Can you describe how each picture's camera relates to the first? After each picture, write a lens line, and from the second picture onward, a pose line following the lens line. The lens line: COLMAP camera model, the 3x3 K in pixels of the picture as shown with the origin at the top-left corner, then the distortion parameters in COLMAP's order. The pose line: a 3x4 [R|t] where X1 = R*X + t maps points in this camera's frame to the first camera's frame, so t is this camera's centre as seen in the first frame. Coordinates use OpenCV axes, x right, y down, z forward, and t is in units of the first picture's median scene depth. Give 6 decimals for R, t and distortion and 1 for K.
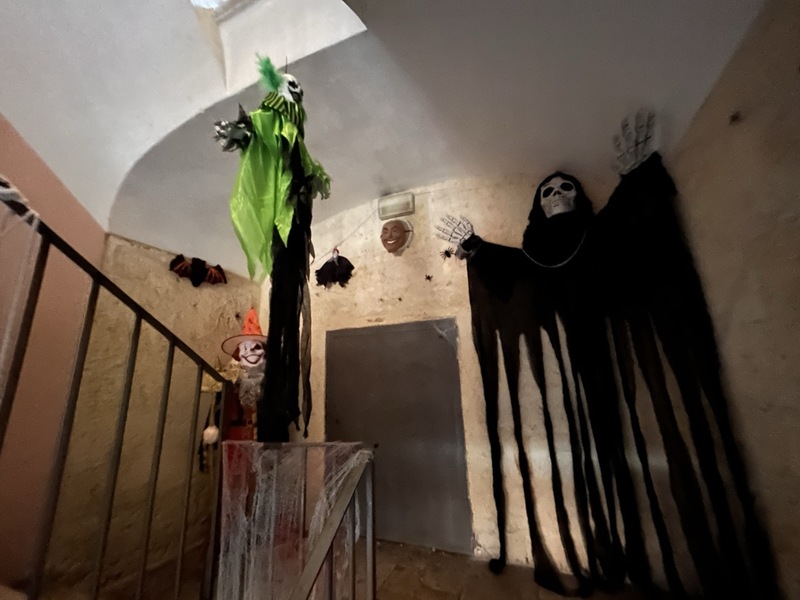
lens RADIAL K [[322.8, 0, 400.0], [0, 322.8, 300.0], [0, 0, 1]] dist [0.000332, -0.000219]
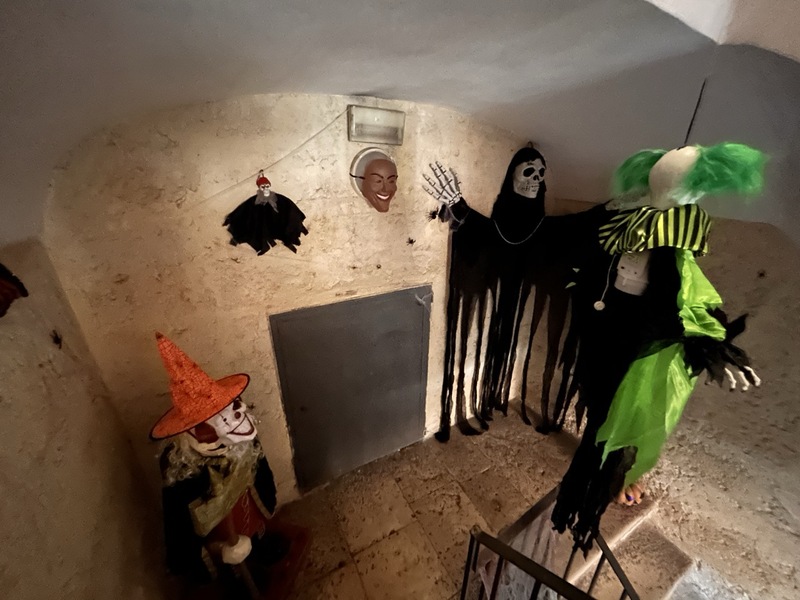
lens RADIAL K [[322.8, 0, 400.0], [0, 322.8, 300.0], [0, 0, 1]] dist [0.000332, -0.000219]
pose [[0.609475, -0.271630, 0.744820, -0.598499], [-0.212576, 0.849082, 0.483602, -0.338185], [-0.763775, -0.453074, 0.459752, 0.543583]]
